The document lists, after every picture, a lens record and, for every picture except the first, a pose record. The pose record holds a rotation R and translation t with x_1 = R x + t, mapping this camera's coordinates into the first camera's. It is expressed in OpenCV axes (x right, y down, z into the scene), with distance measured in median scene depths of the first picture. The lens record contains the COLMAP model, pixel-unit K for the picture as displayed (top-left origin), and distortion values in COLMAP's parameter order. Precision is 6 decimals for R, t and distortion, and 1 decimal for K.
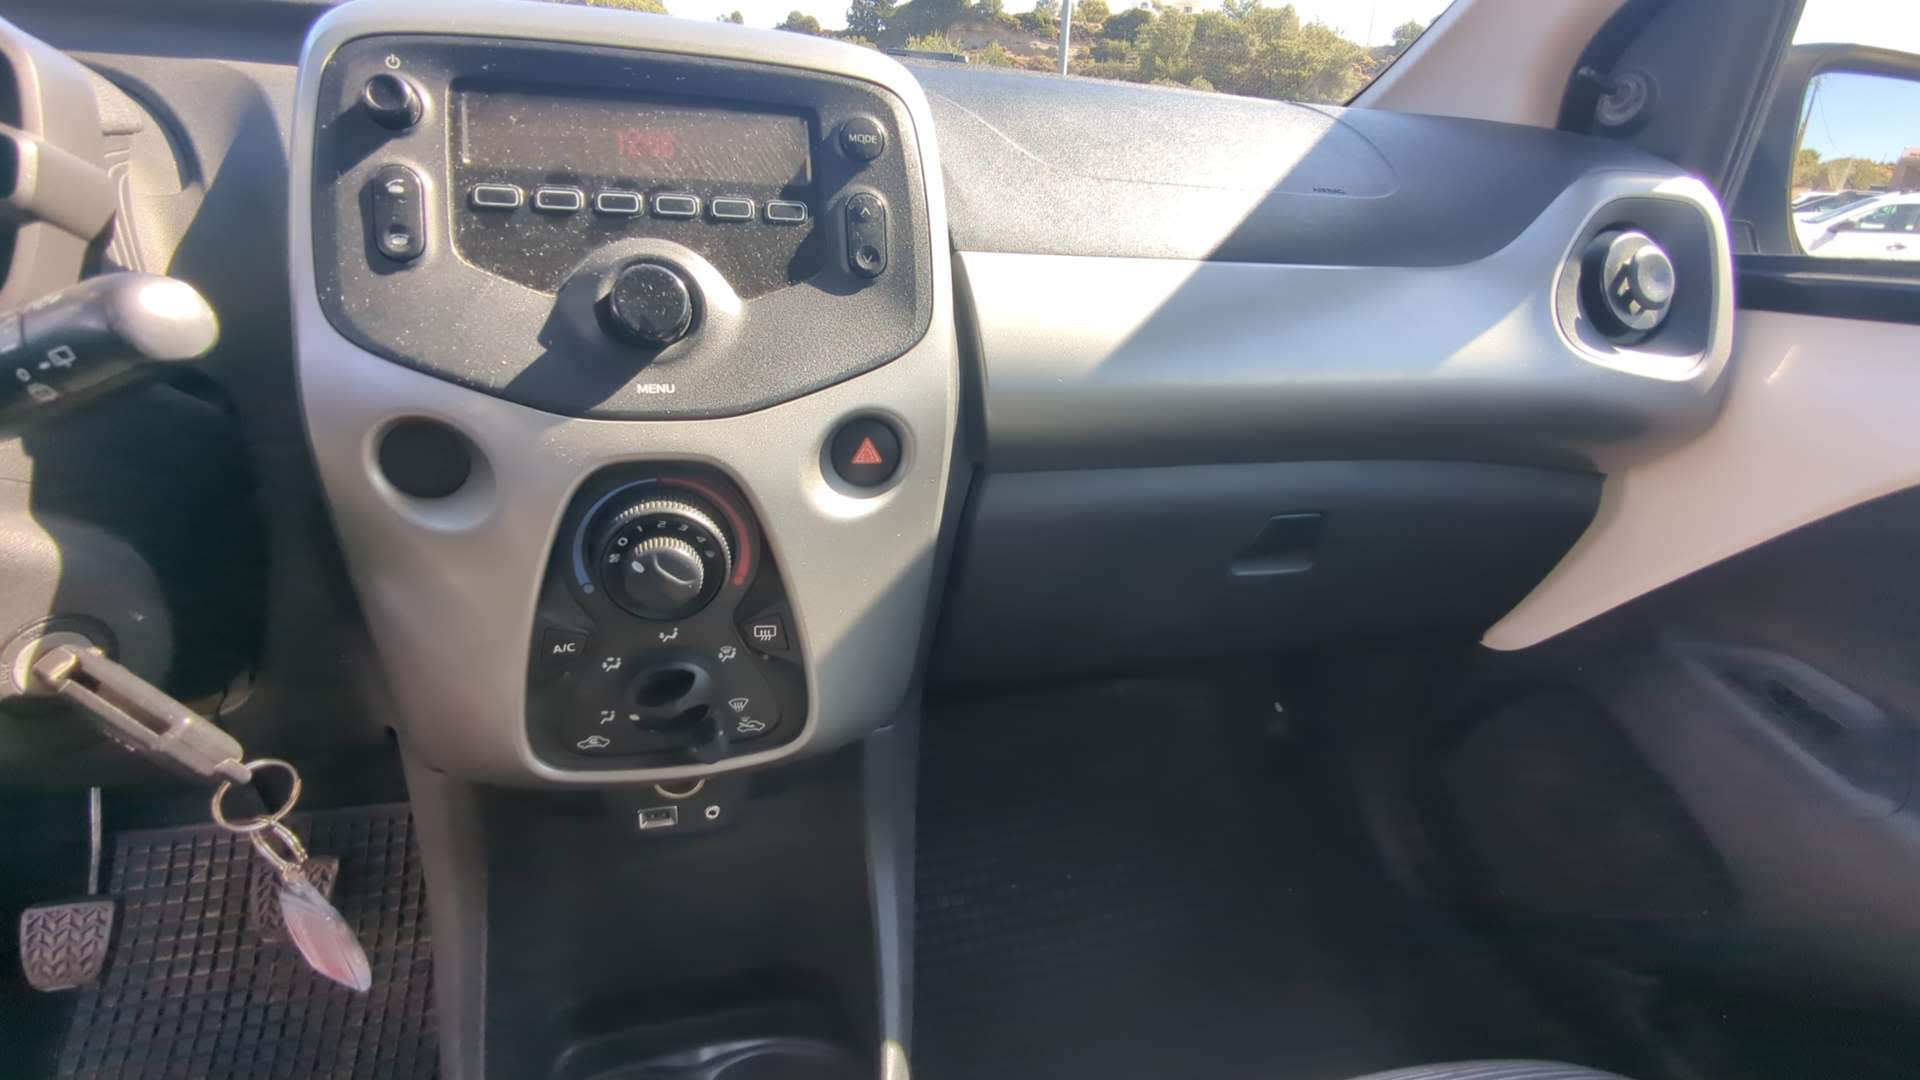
lens RADIAL K [[897.0, 0, 963.8], [0, 897.0, 533.0], [0, 0, 1]] dist [0.002745, 0.001542]
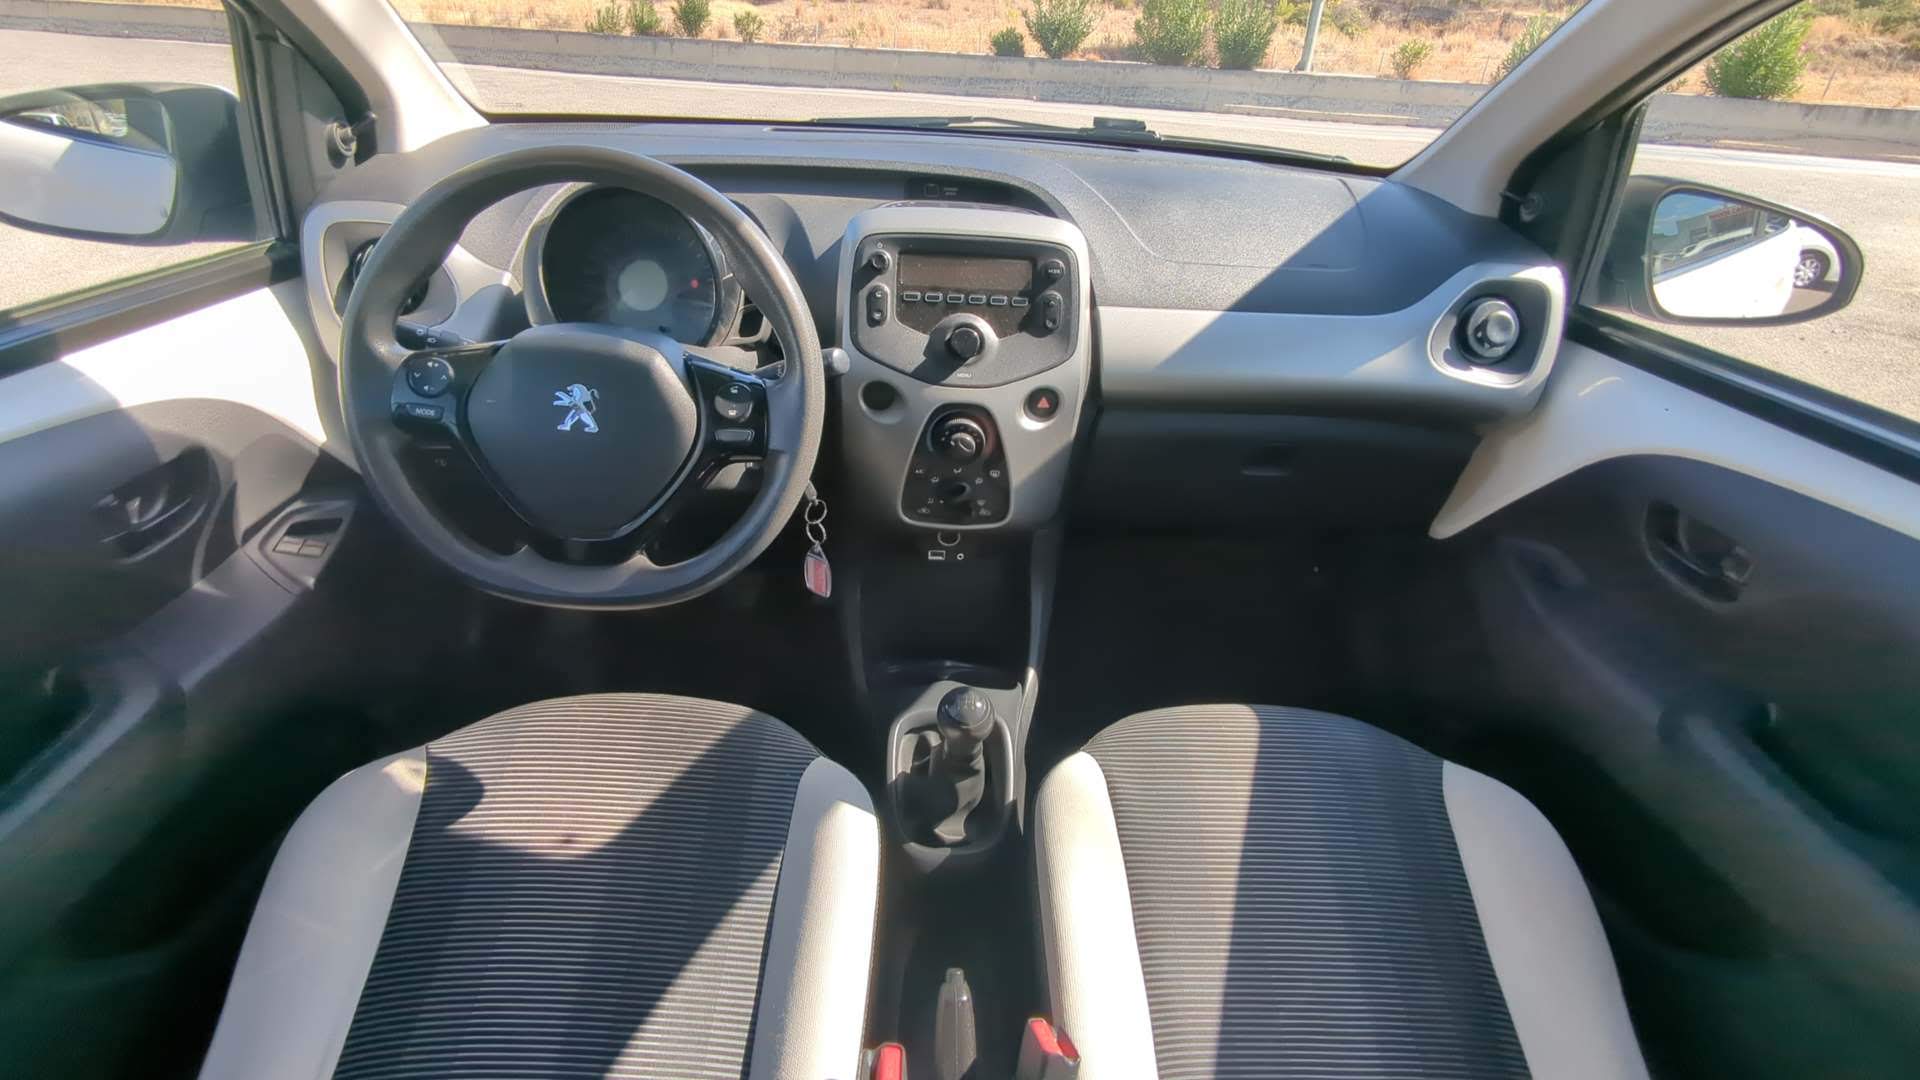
lens RADIAL K [[897.0, 0, 963.8], [0, 897.0, 533.0], [0, 0, 1]] dist [0.002745, 0.001542]
pose [[0.970996, 0.114746, -0.209762, 0.233125], [-0.085636, 0.986016, 0.142965, -0.074296], [0.223233, -0.120855, 0.967244, -1.436497]]
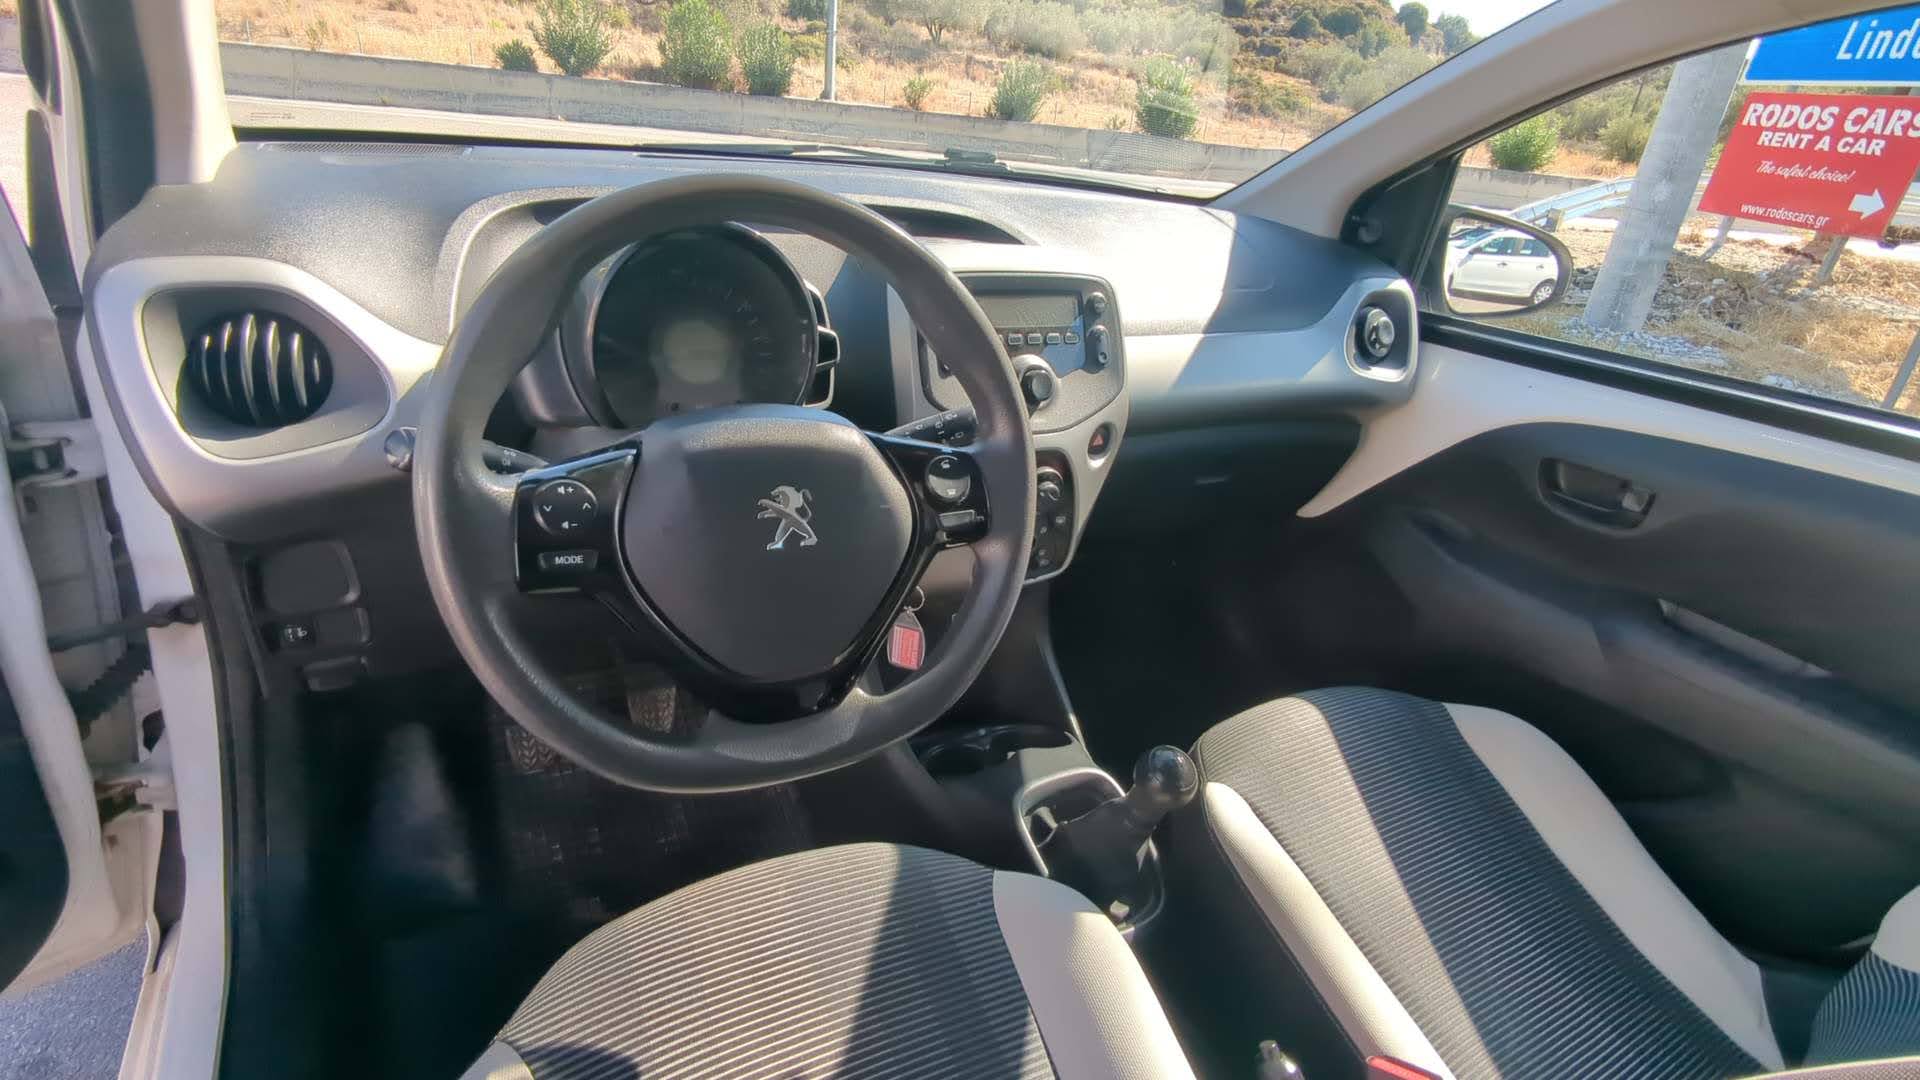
lens RADIAL K [[920.5, 0, 960.0], [0, 920.5, 540.0], [0, 0, 1]] dist [-0.003444, 0.001211]
pose [[0.969067, -0.065286, 0.238008, -1.062683], [0.040485, 0.993365, 0.107641, -0.106189], [-0.243456, -0.094676, 0.965280, -1.261527]]
